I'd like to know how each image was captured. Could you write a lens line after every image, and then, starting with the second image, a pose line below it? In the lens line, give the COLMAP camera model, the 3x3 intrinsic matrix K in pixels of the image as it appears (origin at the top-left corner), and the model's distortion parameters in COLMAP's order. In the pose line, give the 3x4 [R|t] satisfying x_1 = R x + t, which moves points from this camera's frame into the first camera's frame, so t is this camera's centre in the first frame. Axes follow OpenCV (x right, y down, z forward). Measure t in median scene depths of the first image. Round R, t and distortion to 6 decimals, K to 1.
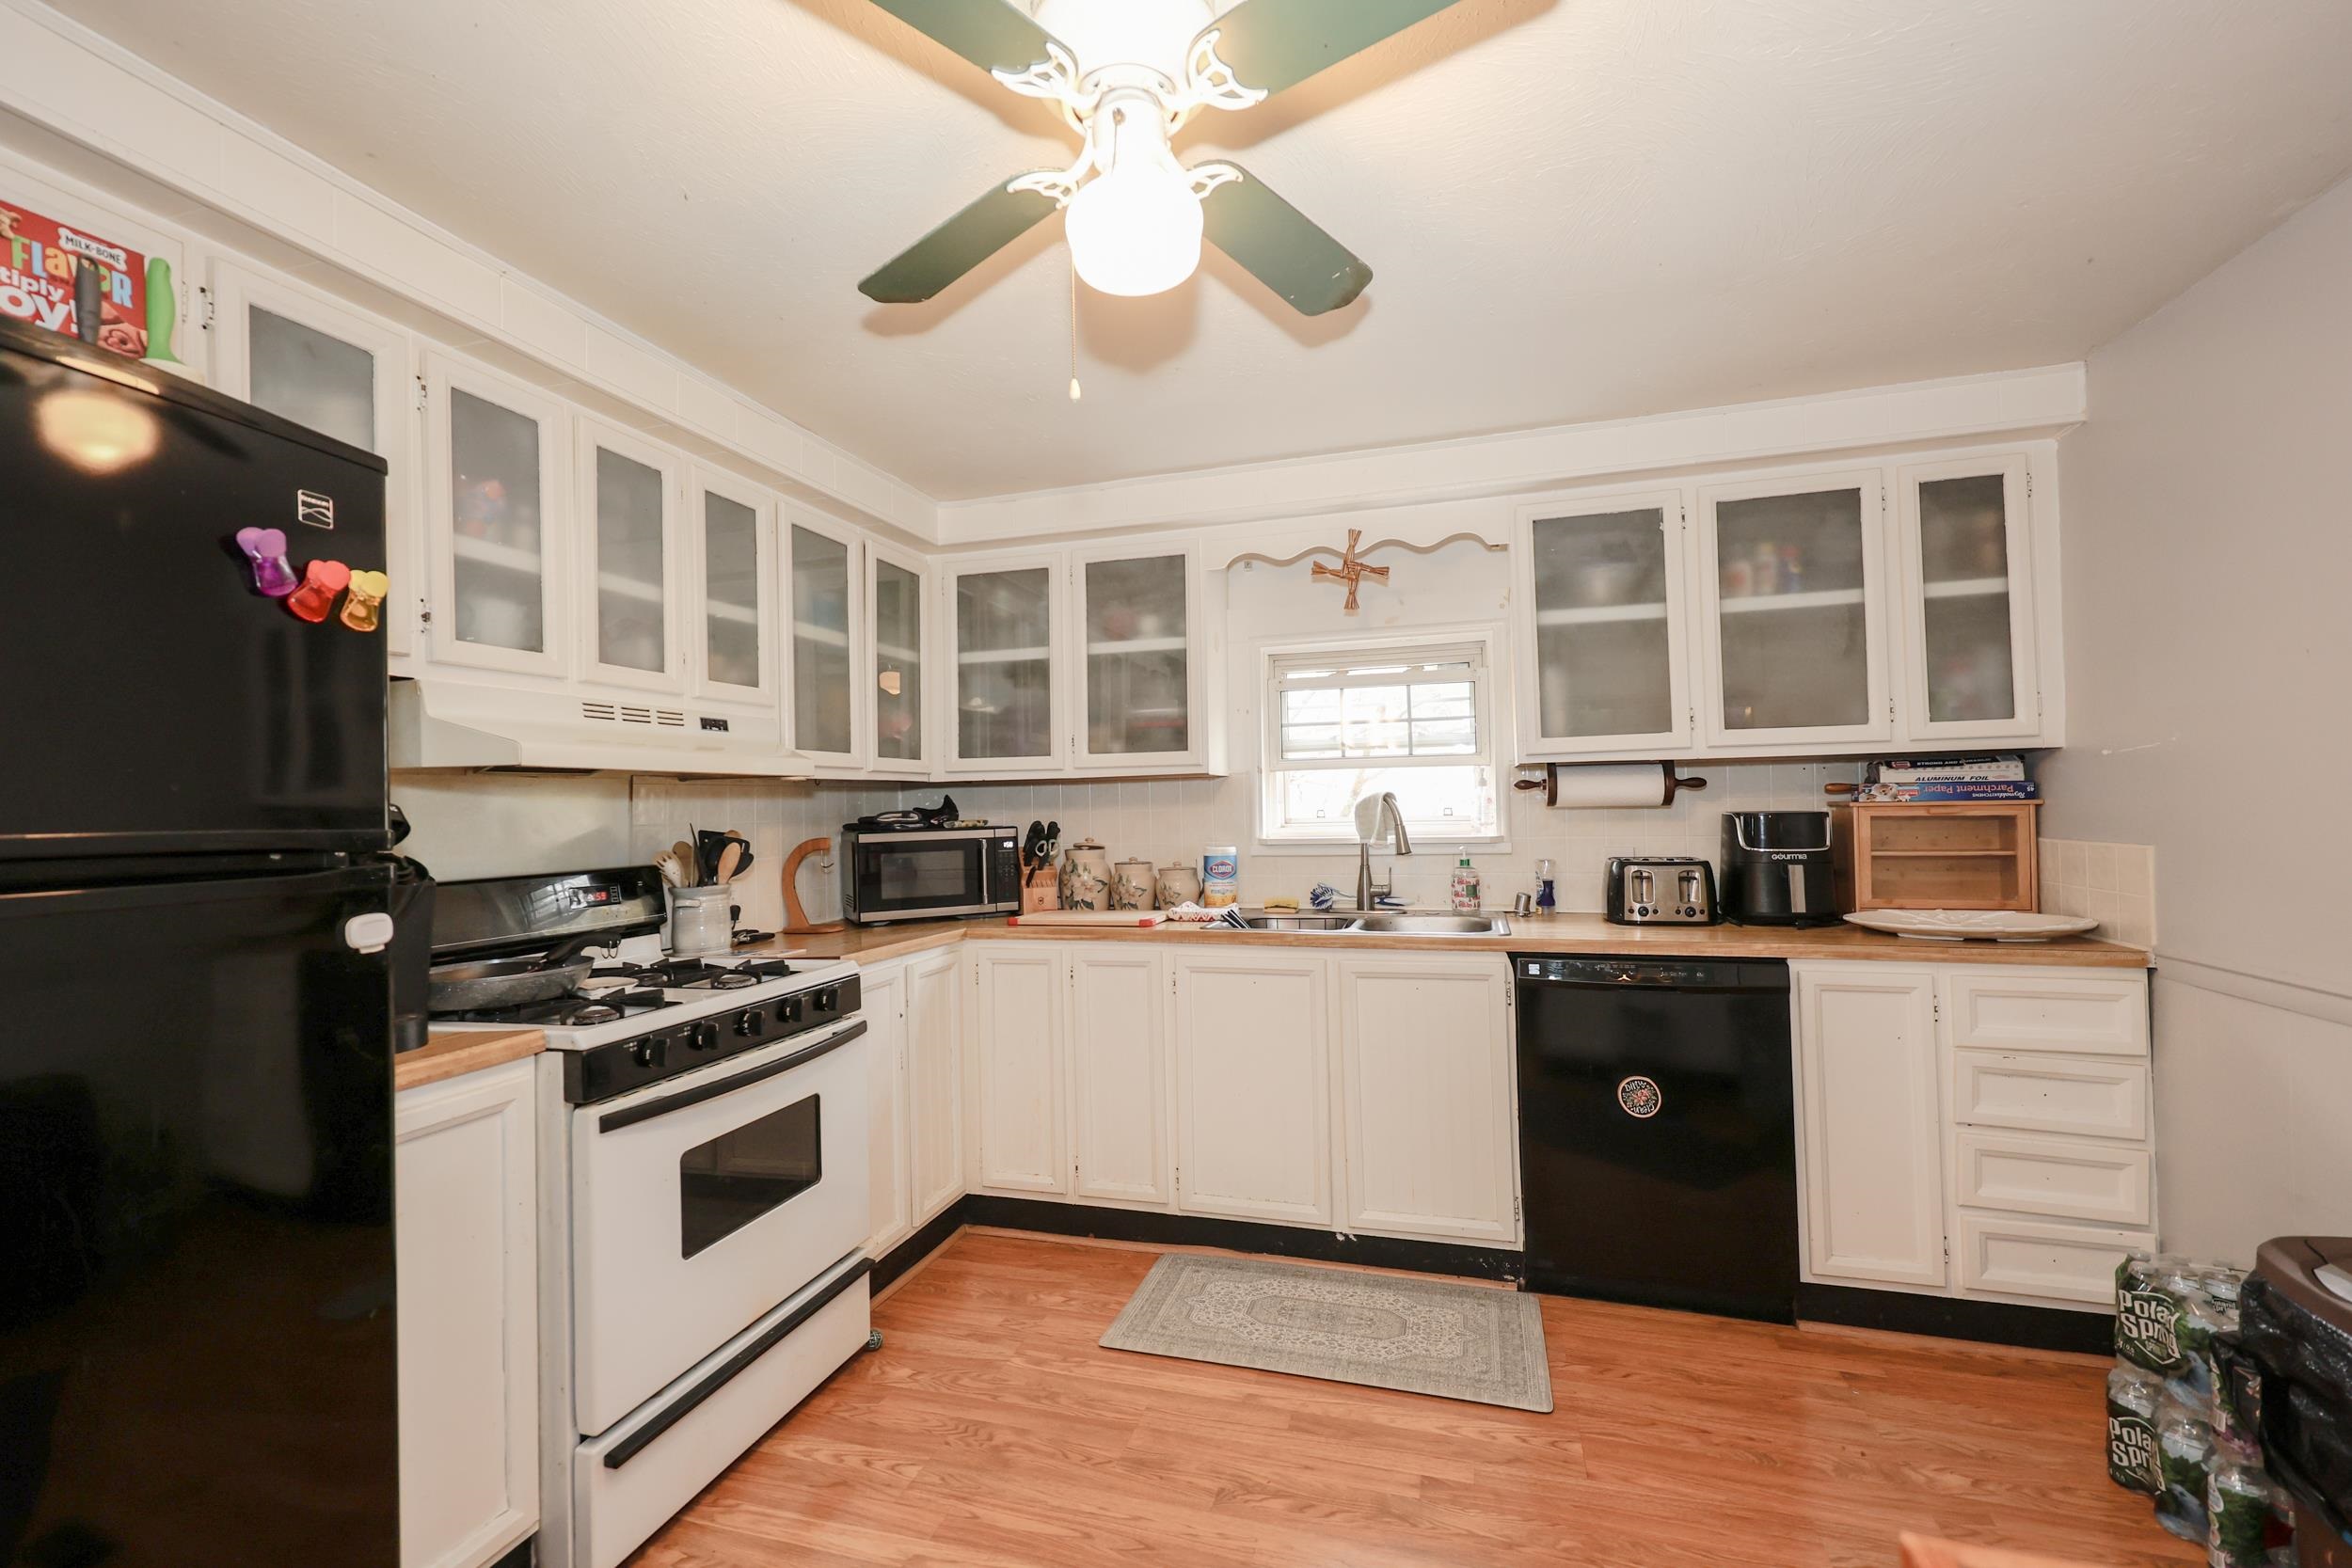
lens RADIAL K [[966.8, 0, 1181.2], [0, 966.8, 789.1], [0, 0, 1]] dist [-0.000569, 0.000006]
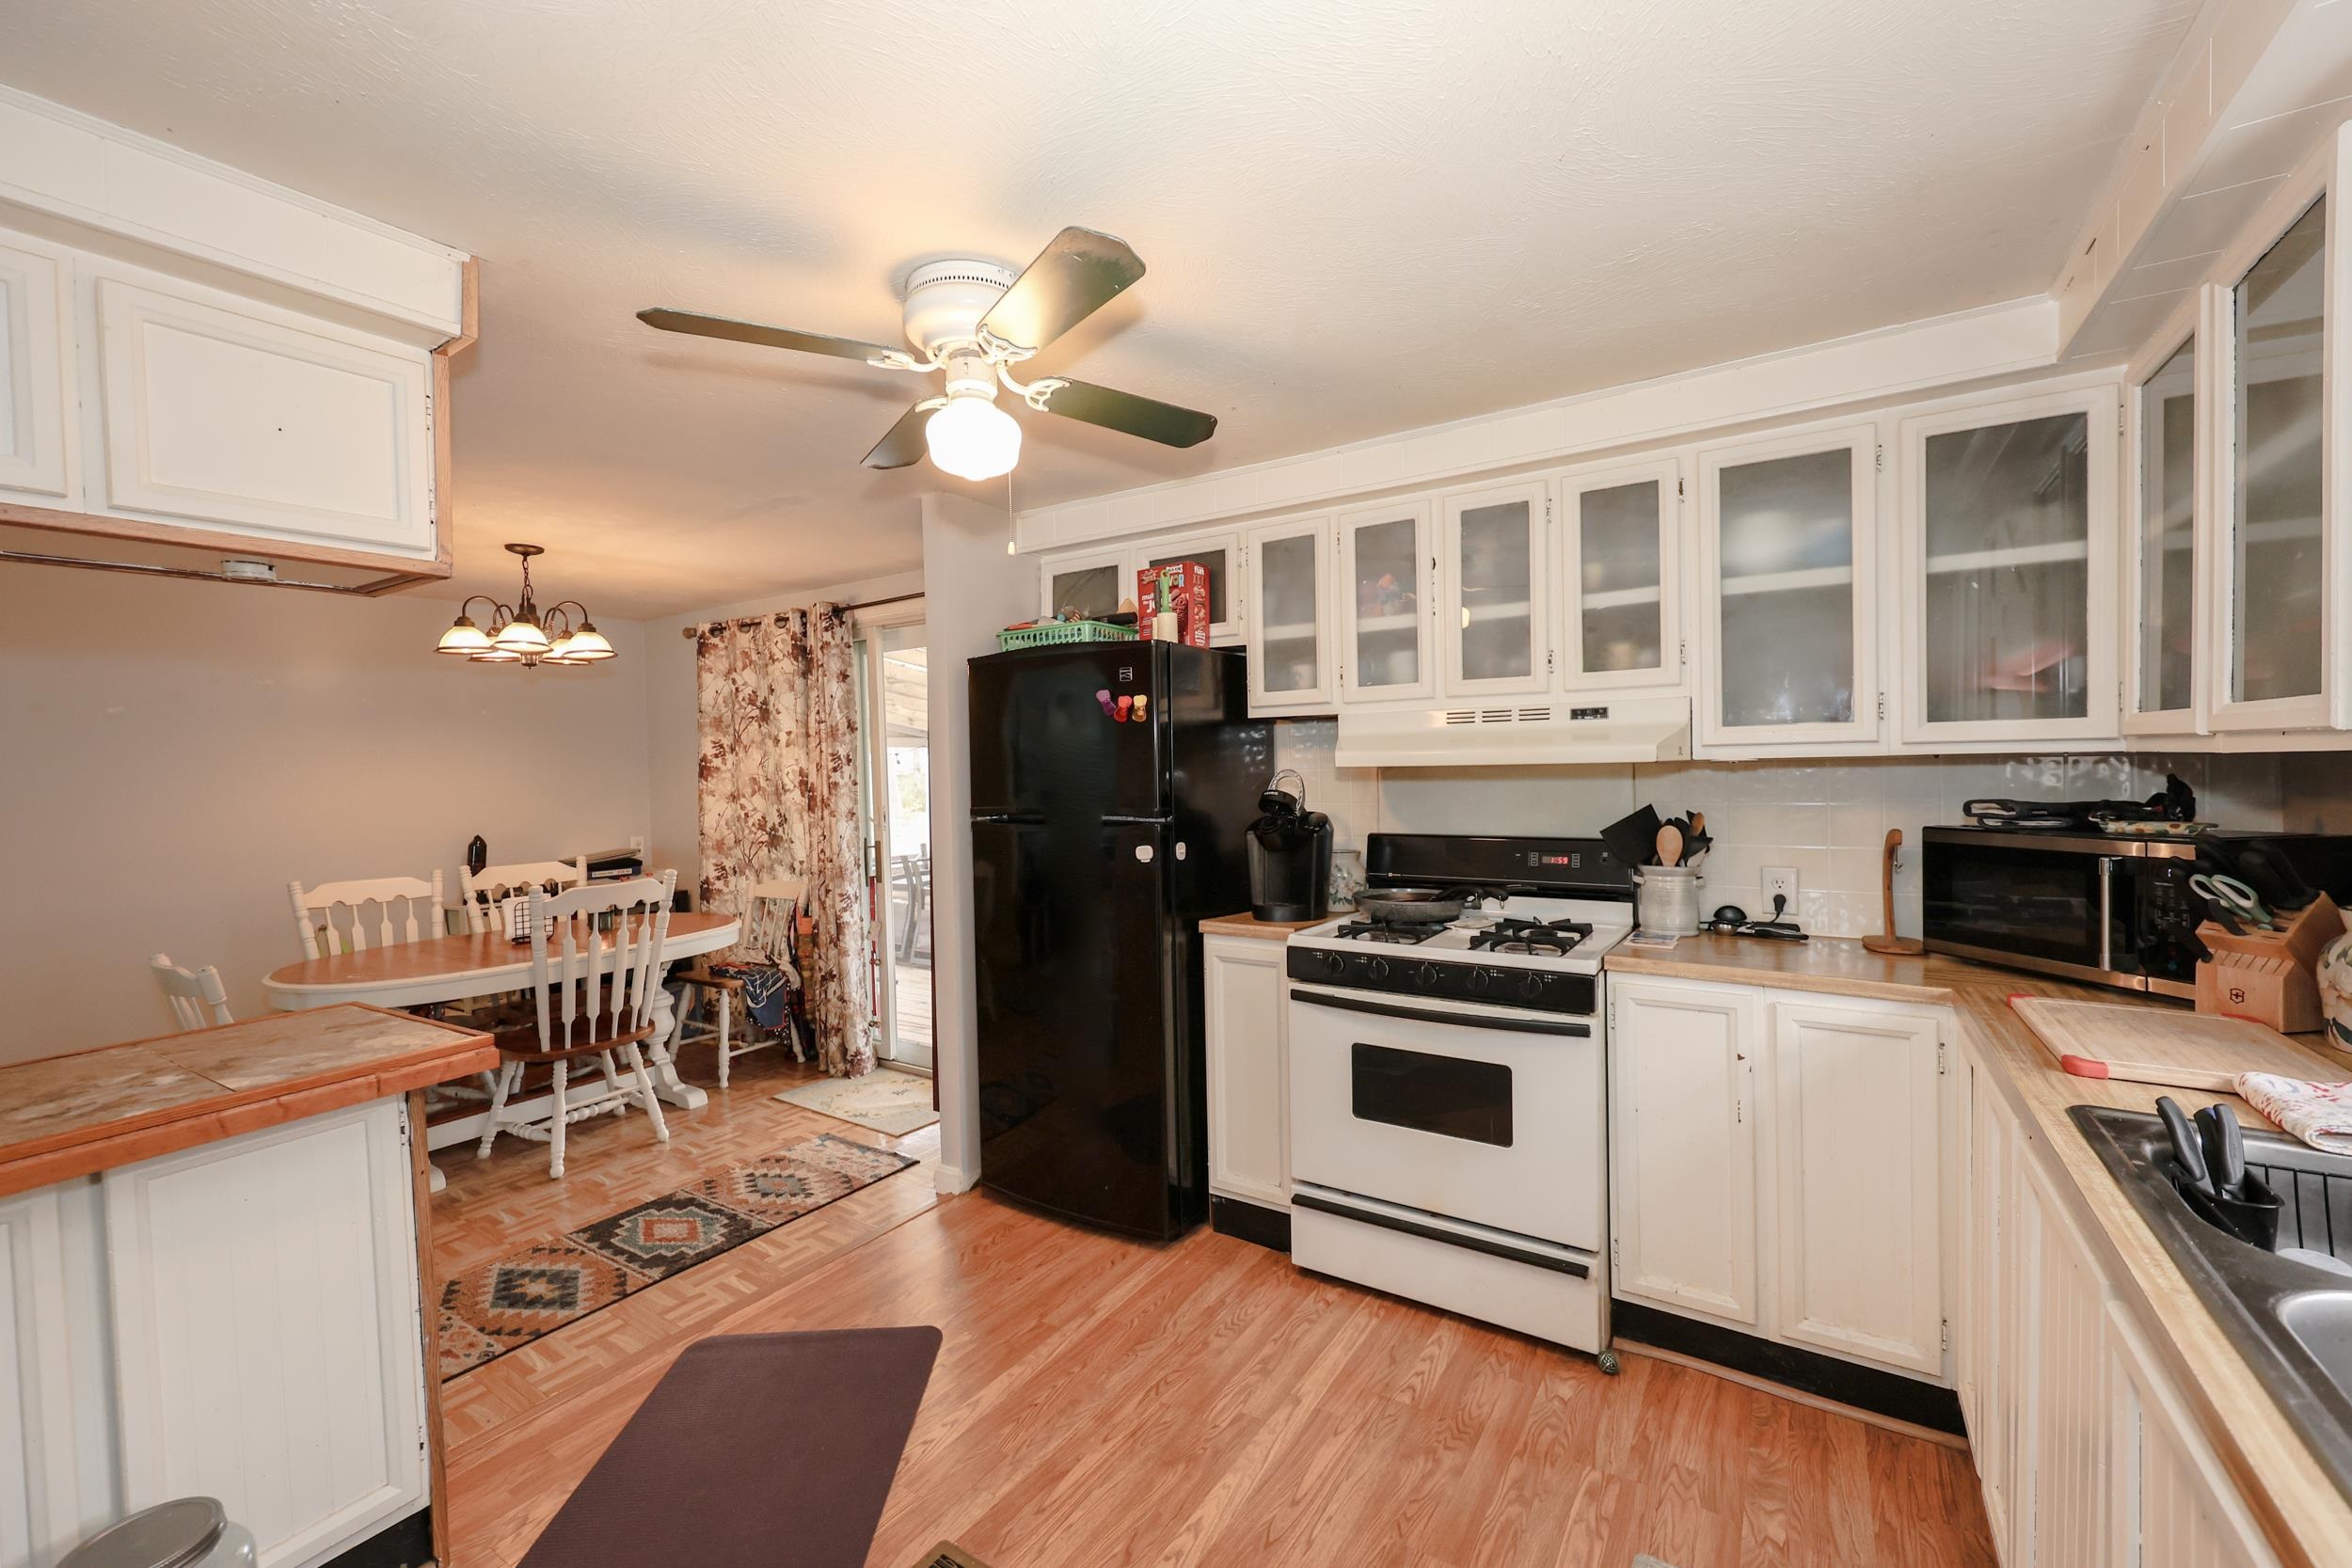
lens RADIAL K [[966.8, 0, 1181.2], [0, 966.8, 789.1], [0, 0, 1]] dist [-0.000569, 0.000006]
pose [[-0.277588, 0.050937, -0.959349, 0.574153], [0.043896, 0.998223, 0.040300, -0.039960], [0.959697, -0.030925, -0.279331, 0.747312]]
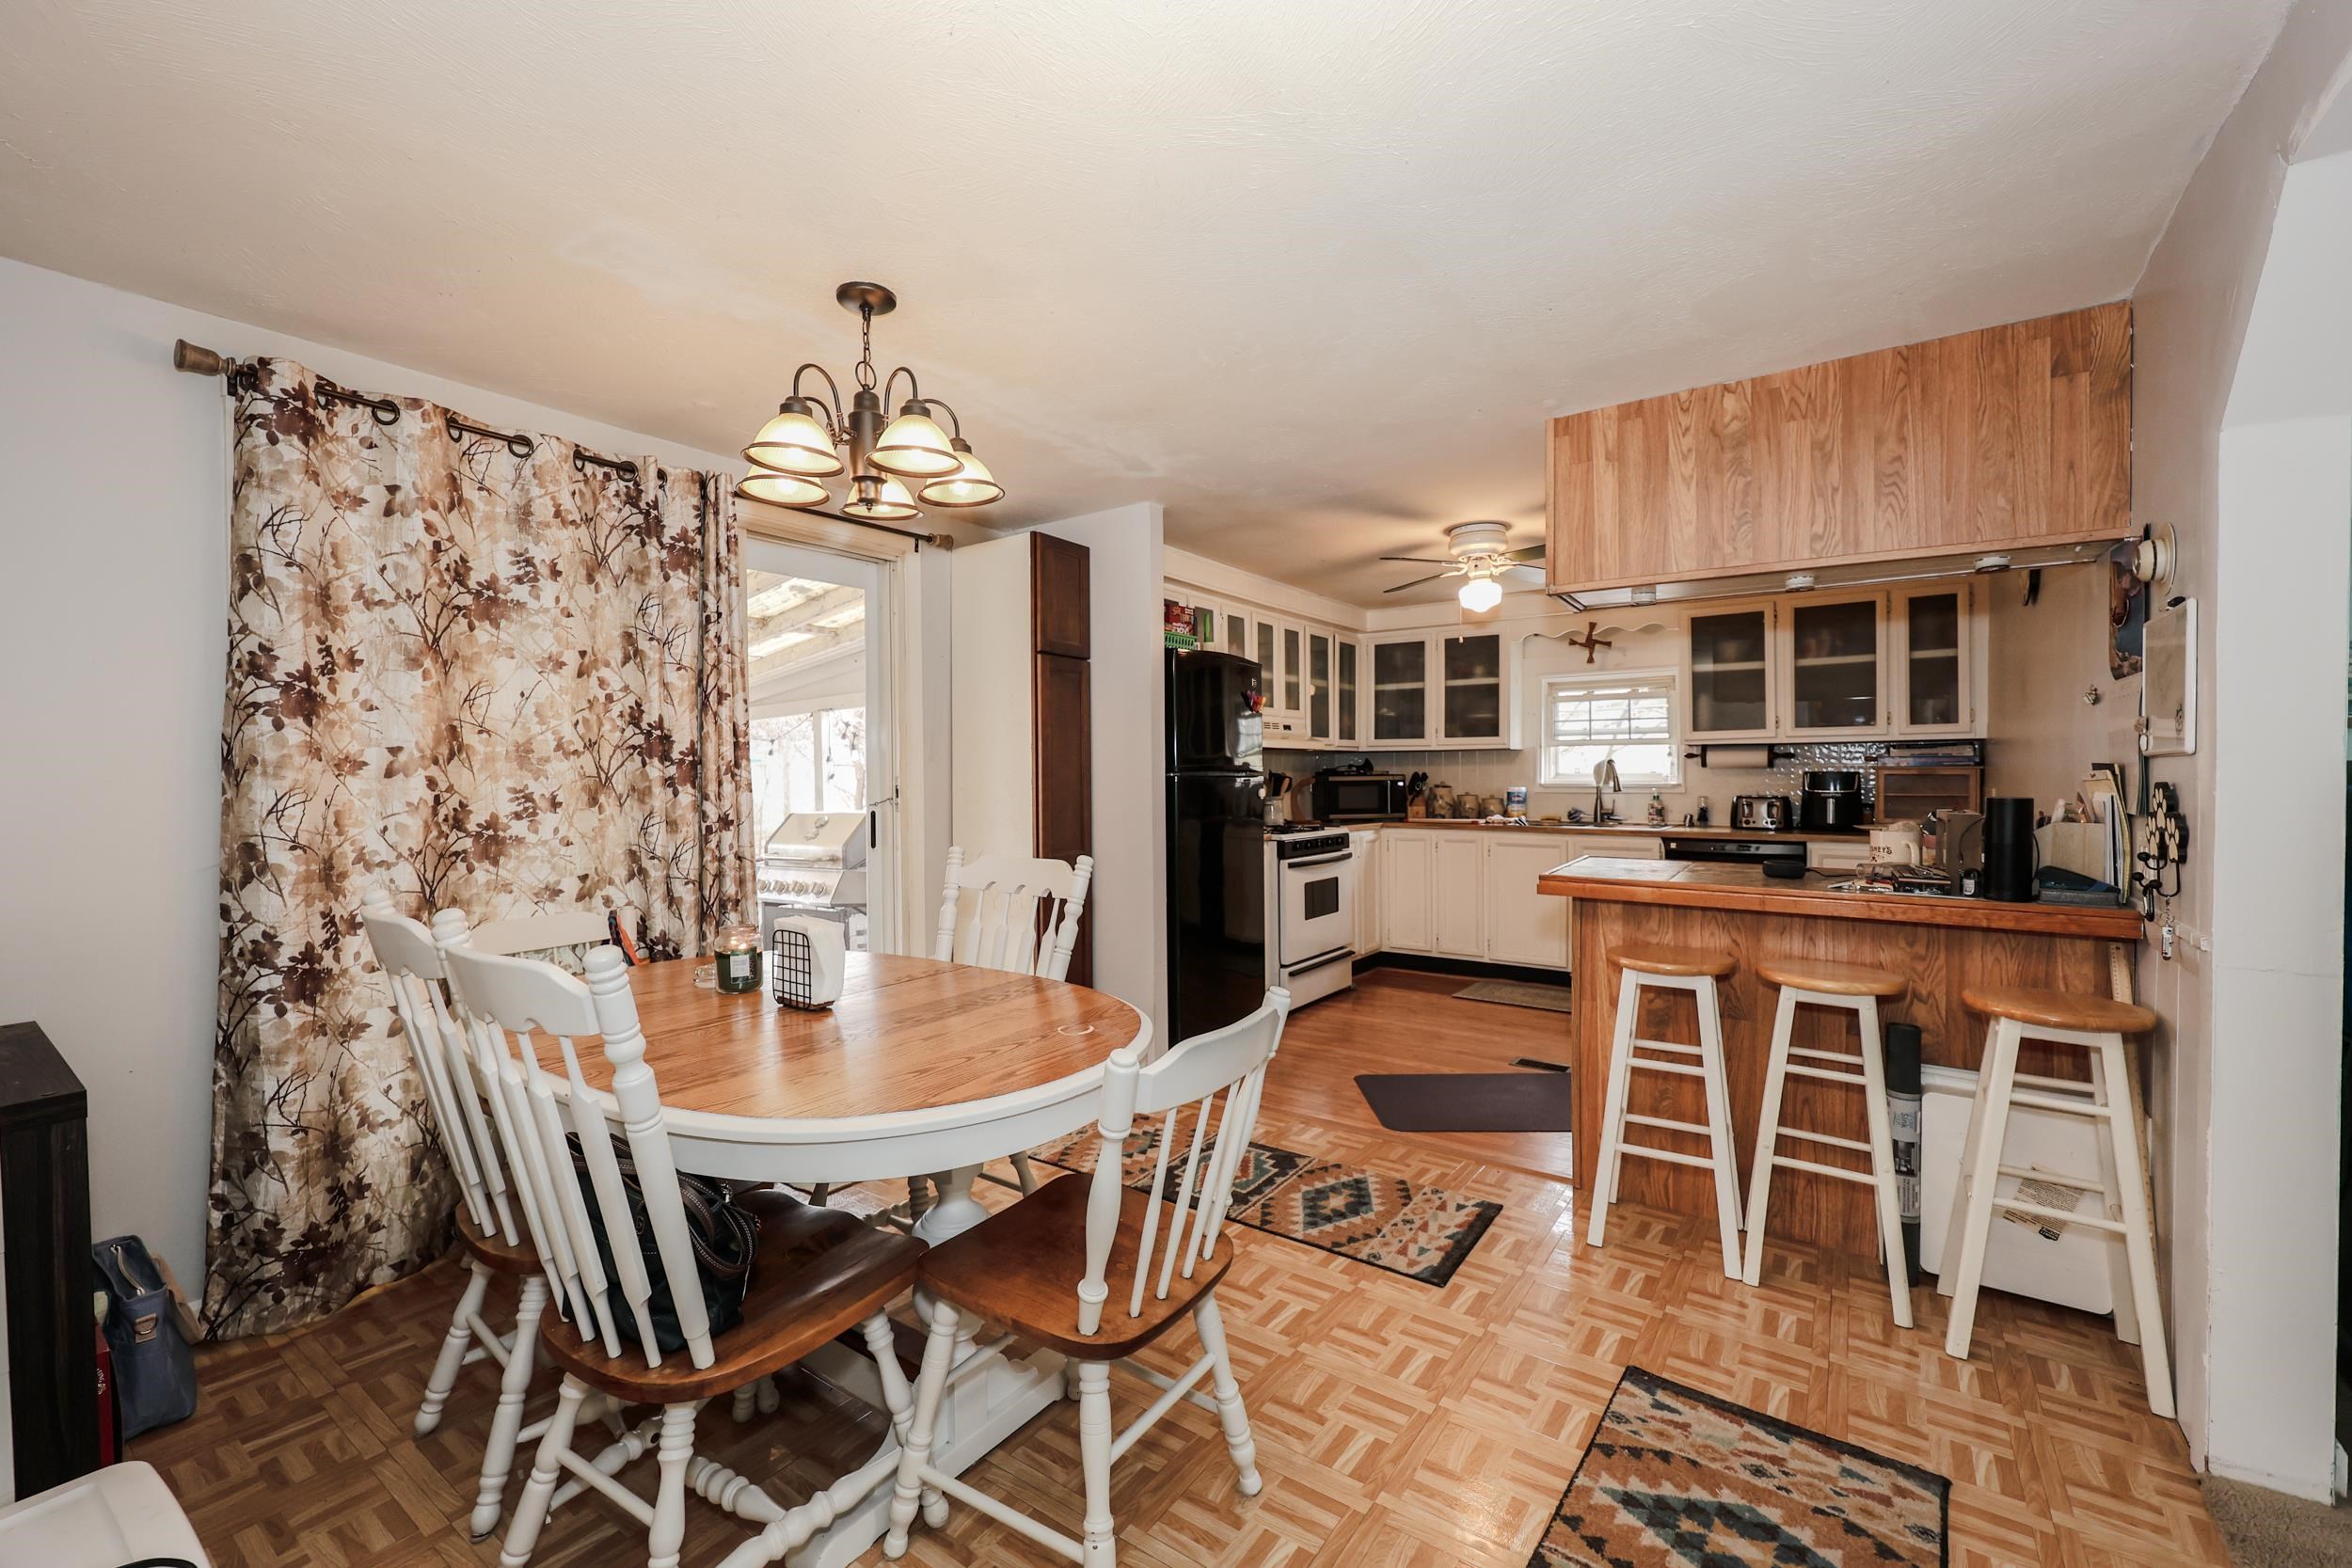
lens RADIAL K [[949.4, 0, 1170.1], [0, 949.4, 777.4], [0, 0, 1]] dist [0.021190, -0.000132]
pose [[0.944054, 0.017363, -0.329335, 0.016263], [-0.008268, 0.999545, 0.028996, -0.008191], [0.329689, -0.024651, 0.943768, -1.134531]]
